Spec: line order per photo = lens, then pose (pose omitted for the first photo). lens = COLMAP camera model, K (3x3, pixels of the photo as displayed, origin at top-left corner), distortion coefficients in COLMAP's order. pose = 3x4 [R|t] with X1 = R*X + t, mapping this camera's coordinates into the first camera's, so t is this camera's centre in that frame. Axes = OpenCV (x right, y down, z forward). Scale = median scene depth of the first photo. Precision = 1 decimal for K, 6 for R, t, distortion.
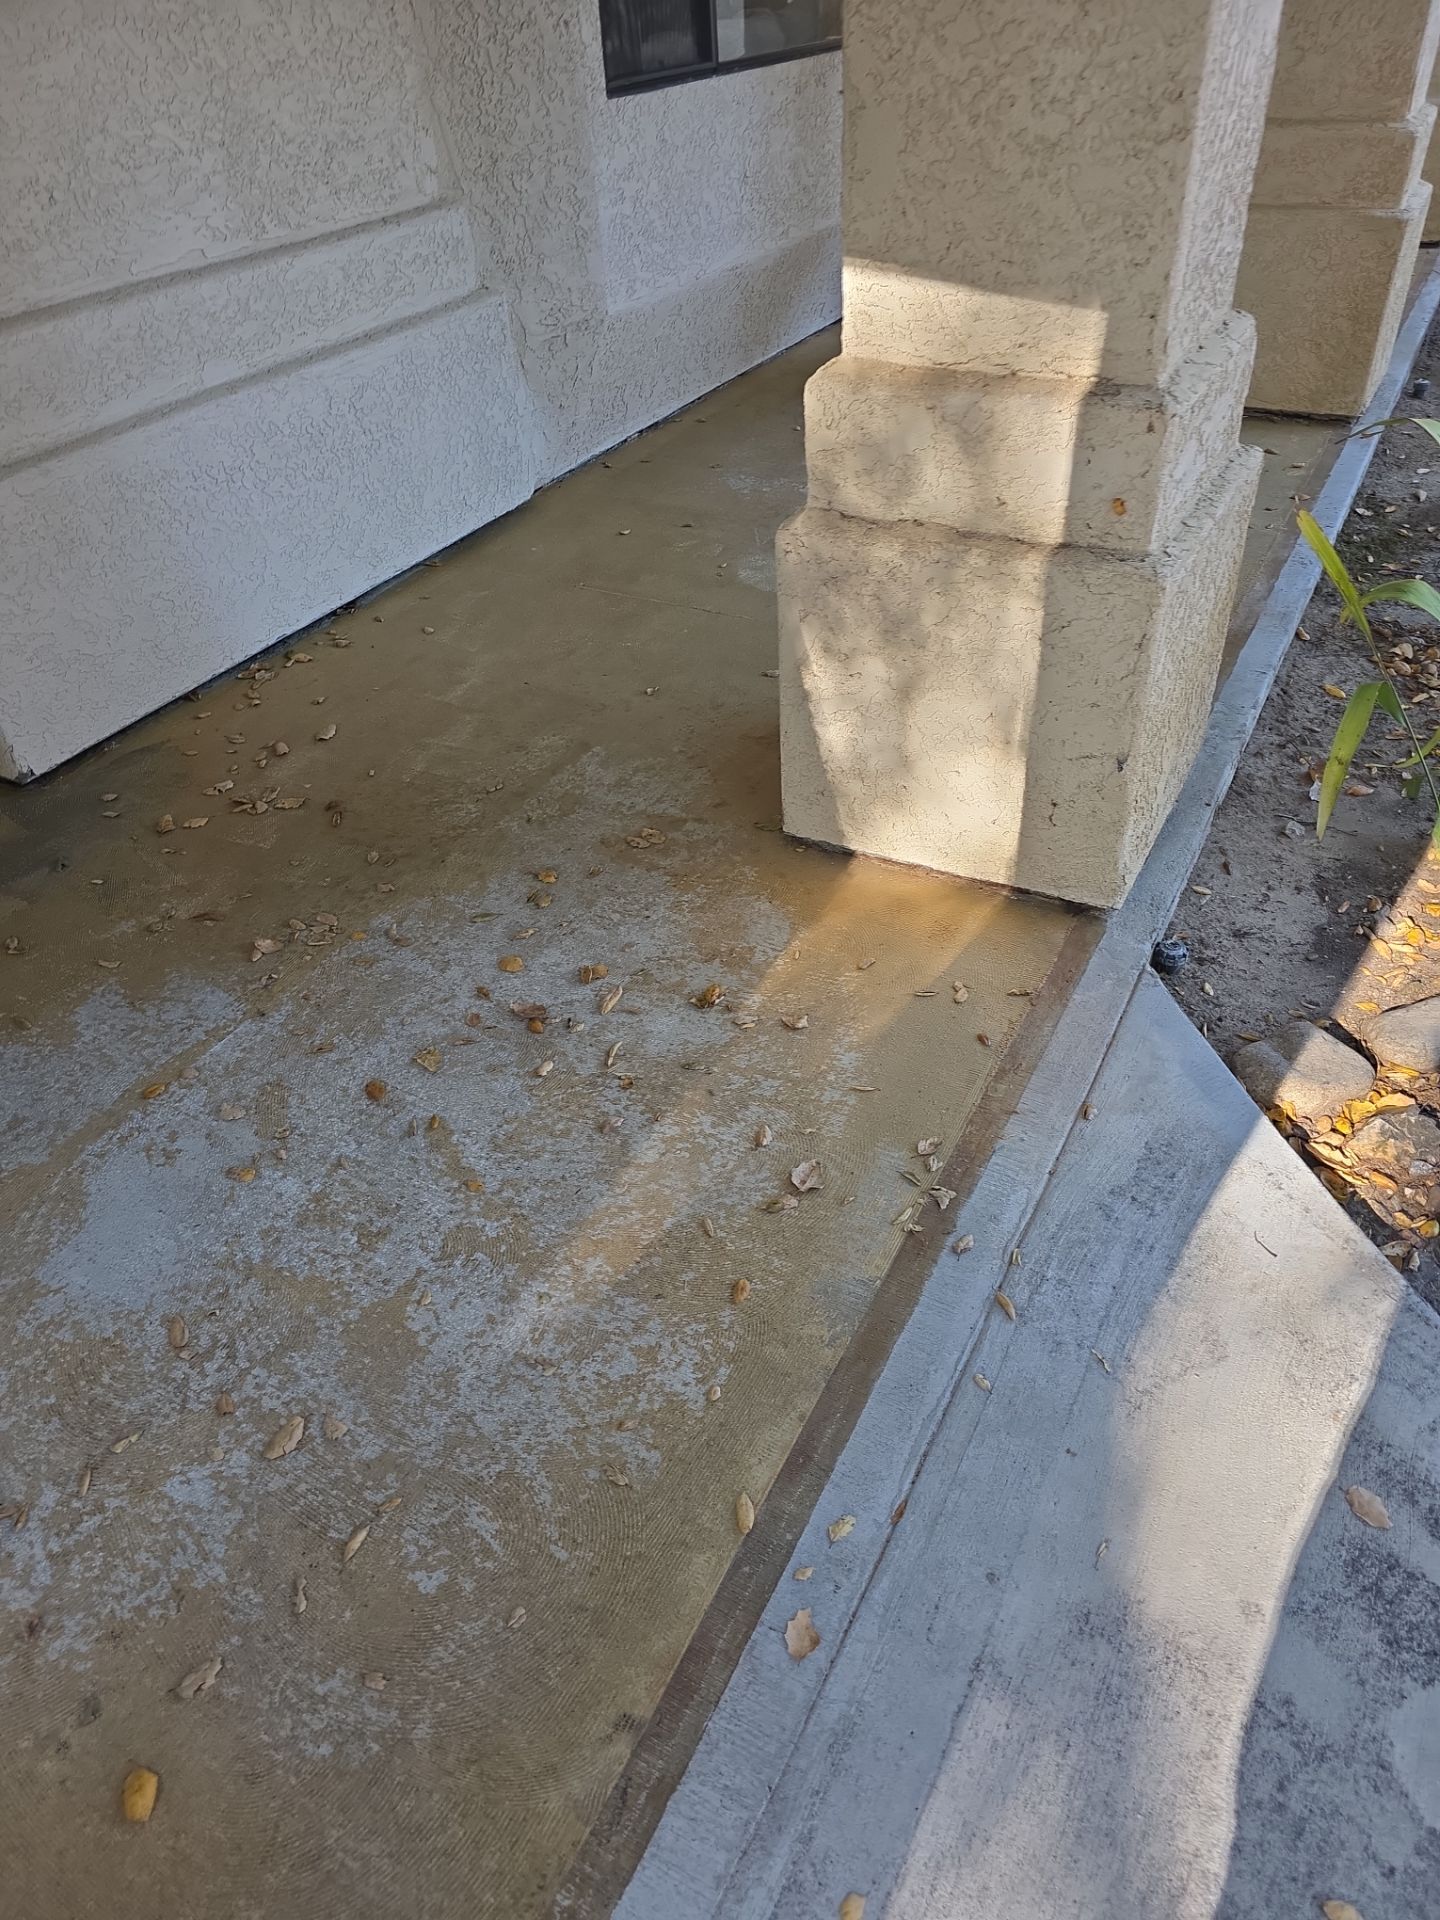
lens RADIAL K [[1293.3, 0, 736.2], [0, 1293.3, 975.6], [0, 0, 1]] dist [0.047546, -0.041394]
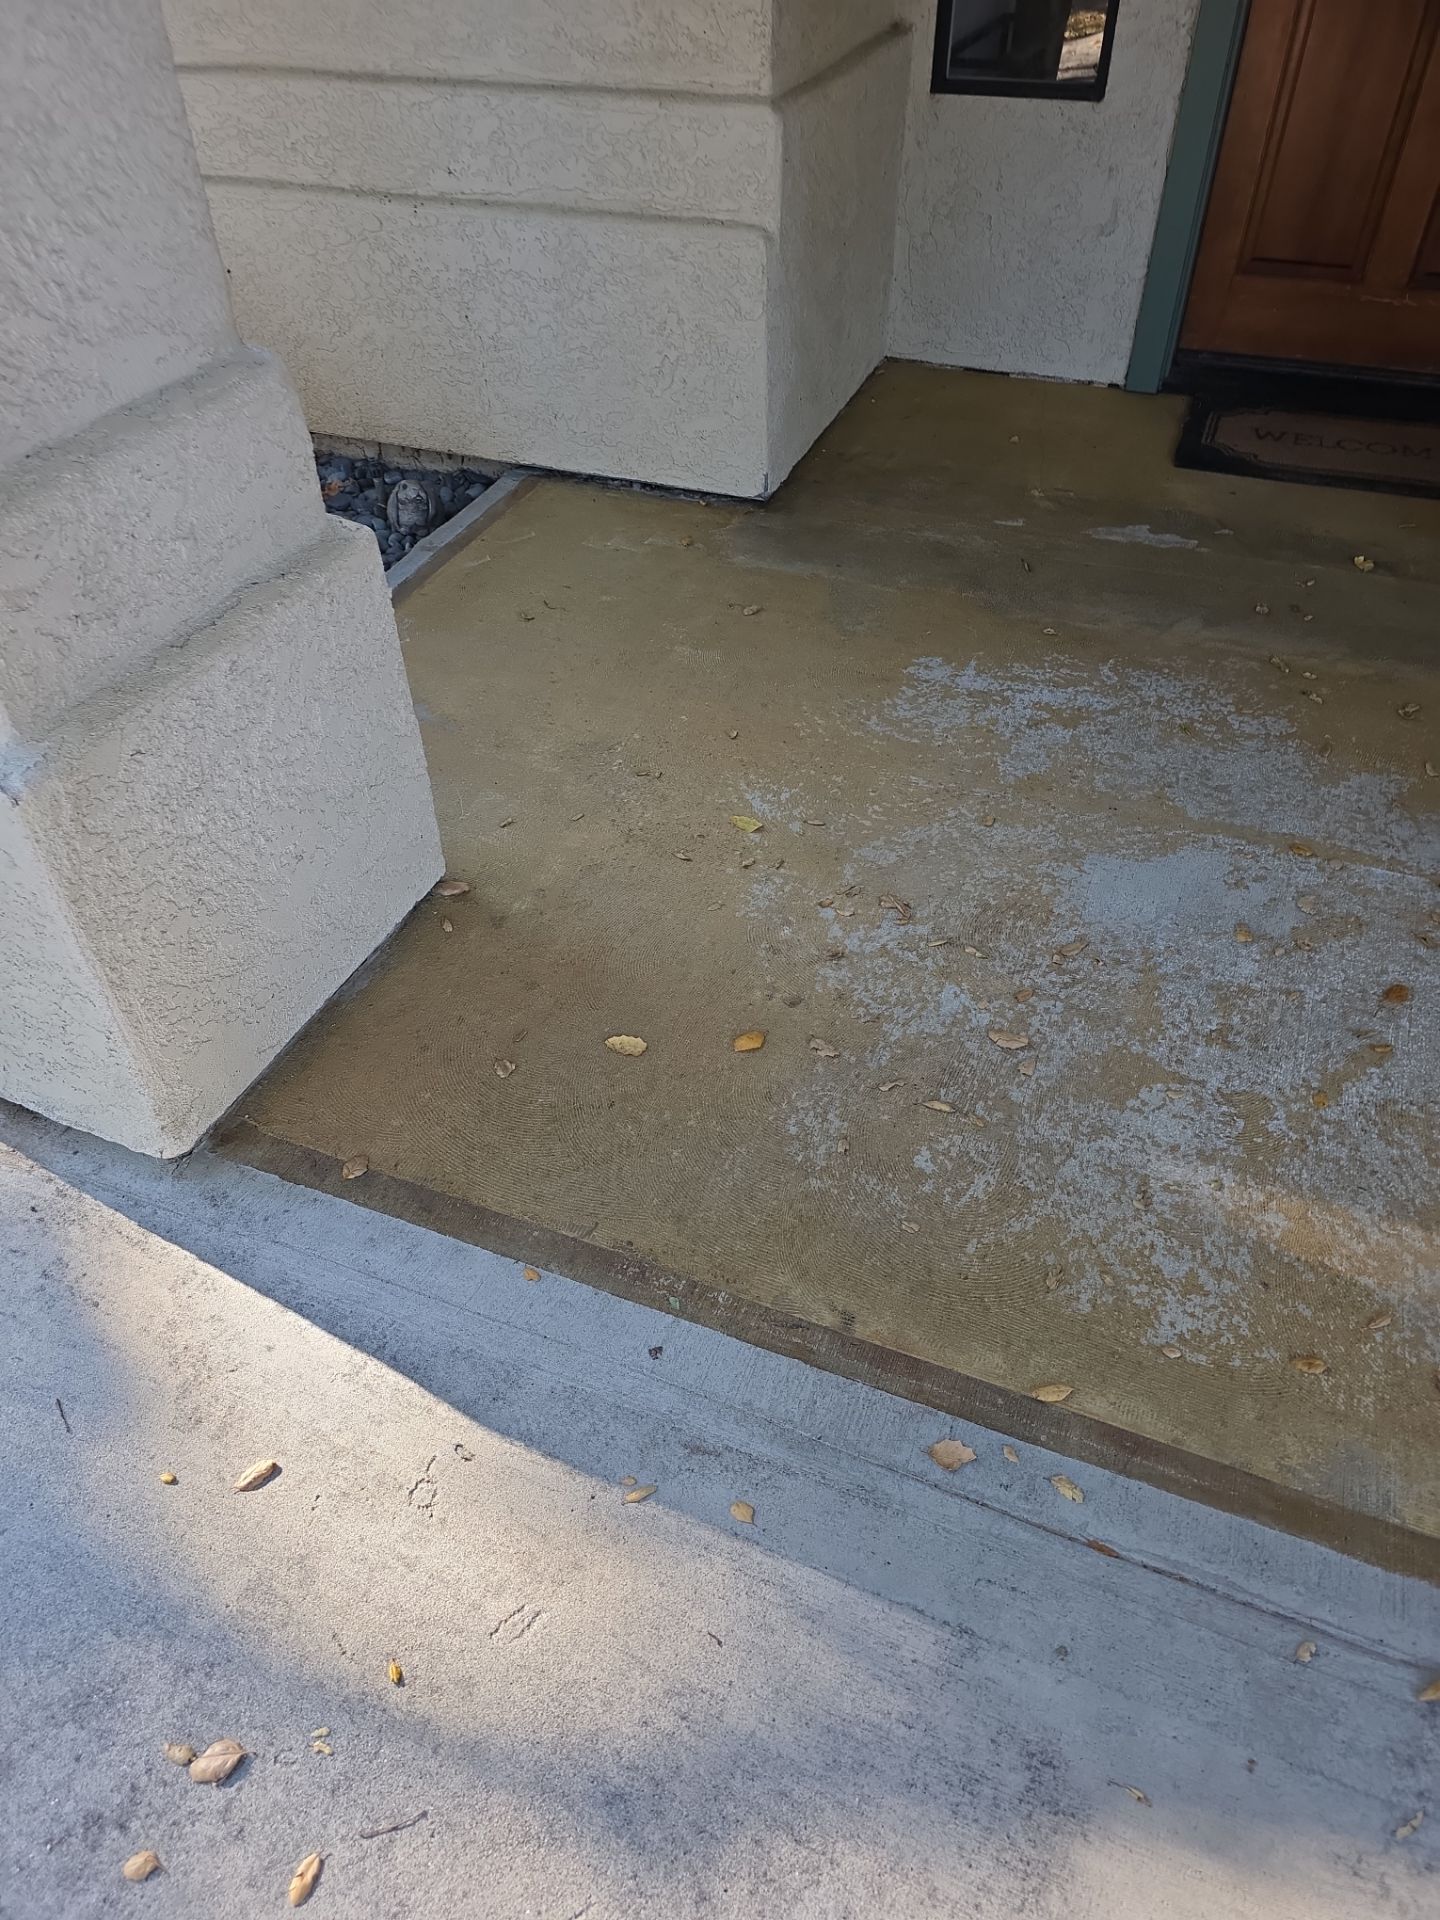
lens RADIAL K [[1293.3, 0, 681.3], [0, 1293.3, 981.2], [0, 0, 1]] dist [0.047546, -0.041394]
pose [[0.089900, 0.705815, -0.702668, 0.378498], [-0.612188, 0.595665, 0.520009, -0.104162], [0.785585, 0.383416, 0.485642, 0.127593]]
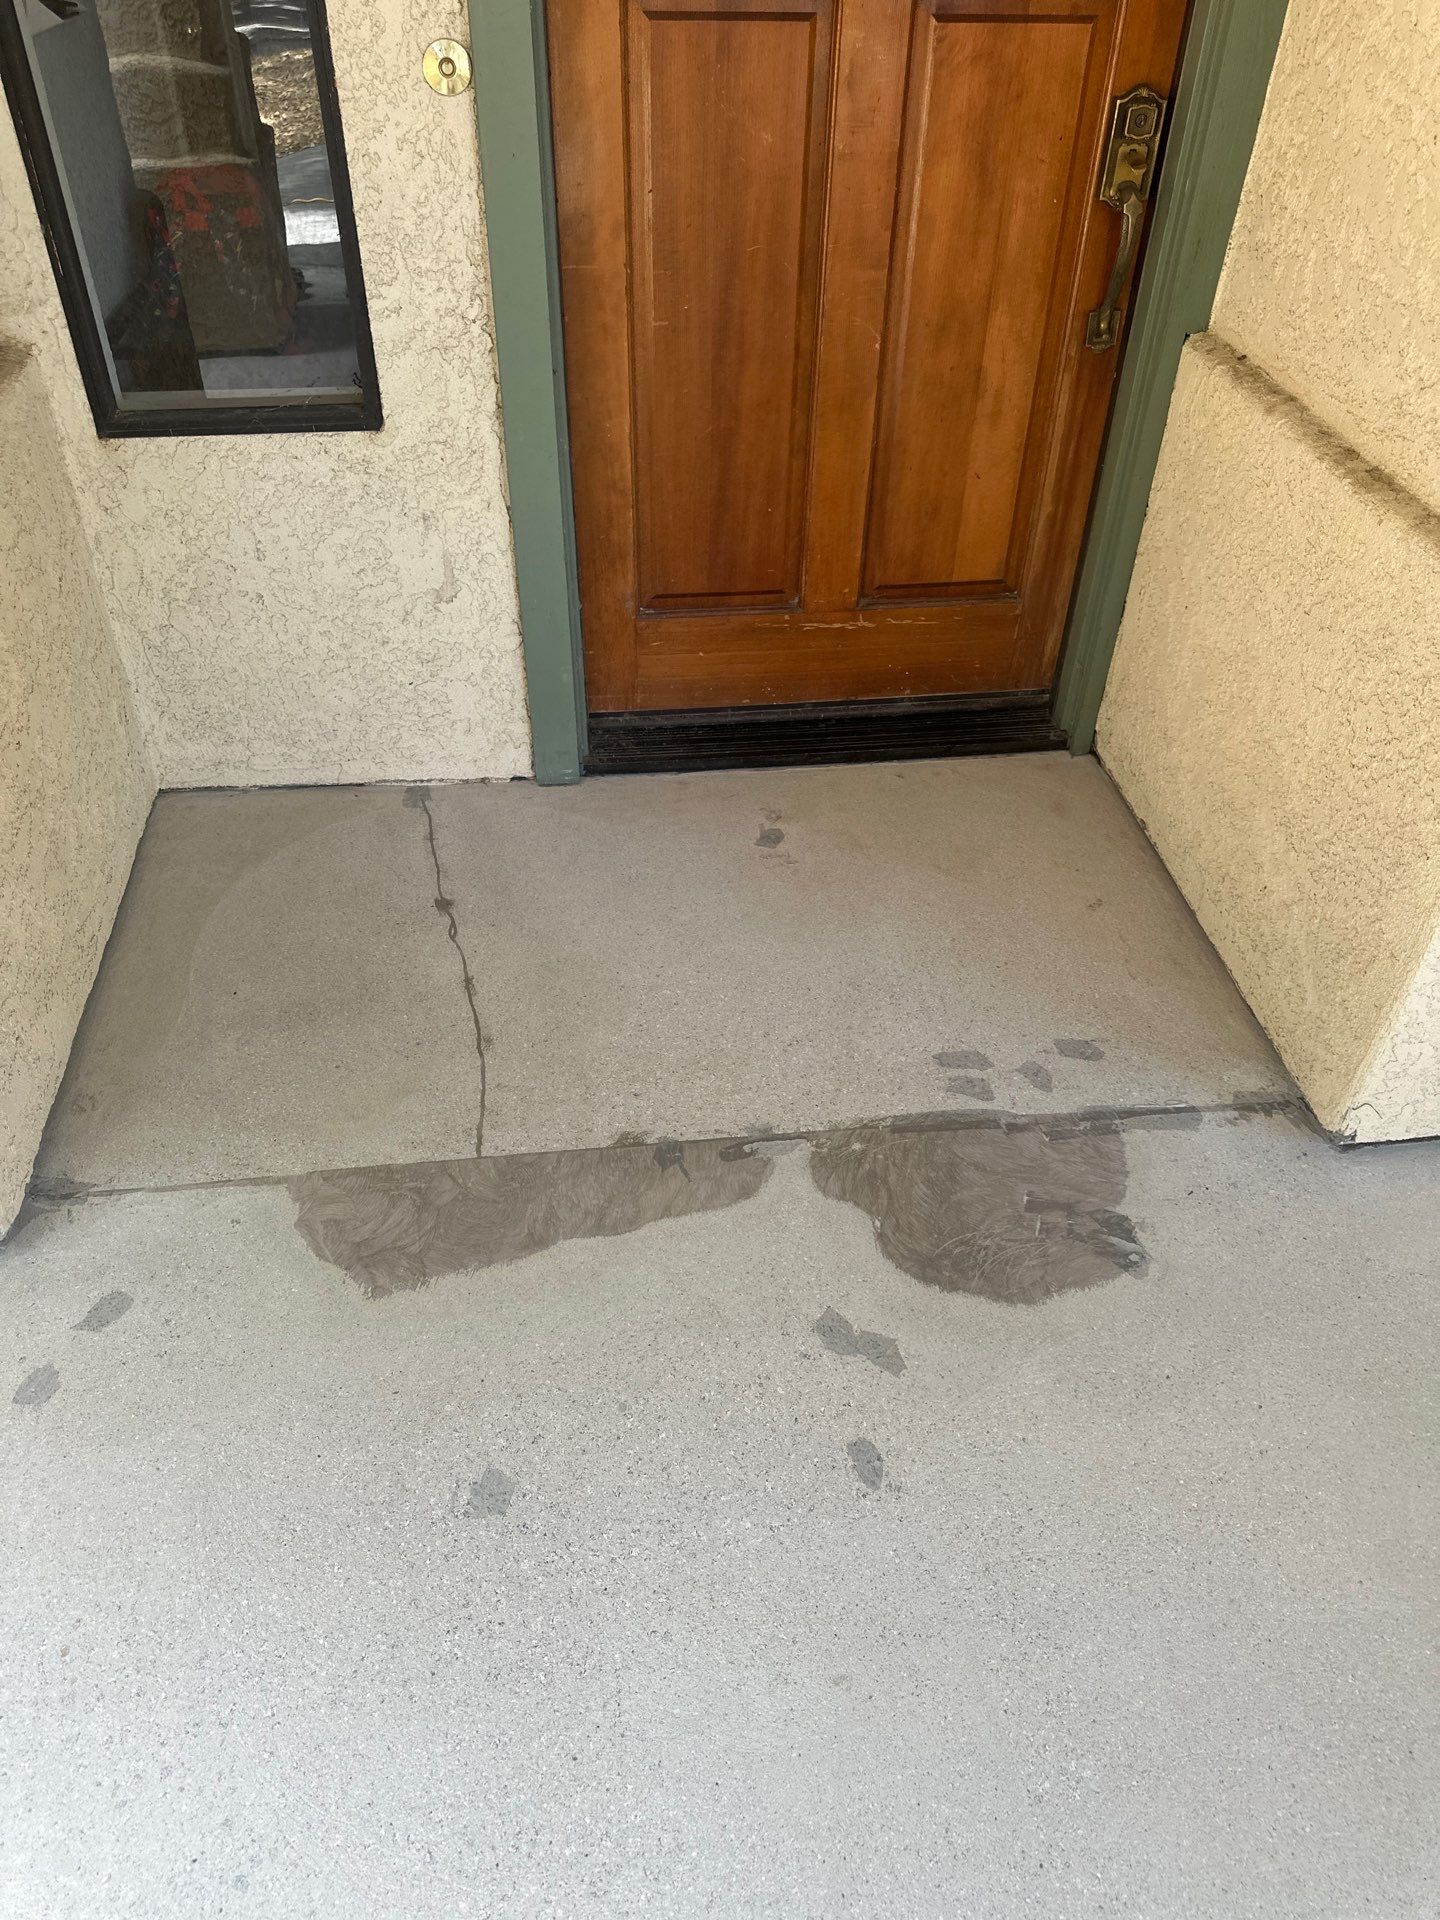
lens RADIAL K [[1361.5, 0, 712.0], [0, 1361.5, 965.4], [0, 0, 1]] dist [0.015449, -0.019310]
pose [[0.560744, 0.563353, -0.606795, -0.482497], [-0.546929, 0.802228, 0.239373, -0.298788], [0.621639, 0.197647, 0.757958, 0.343245]]
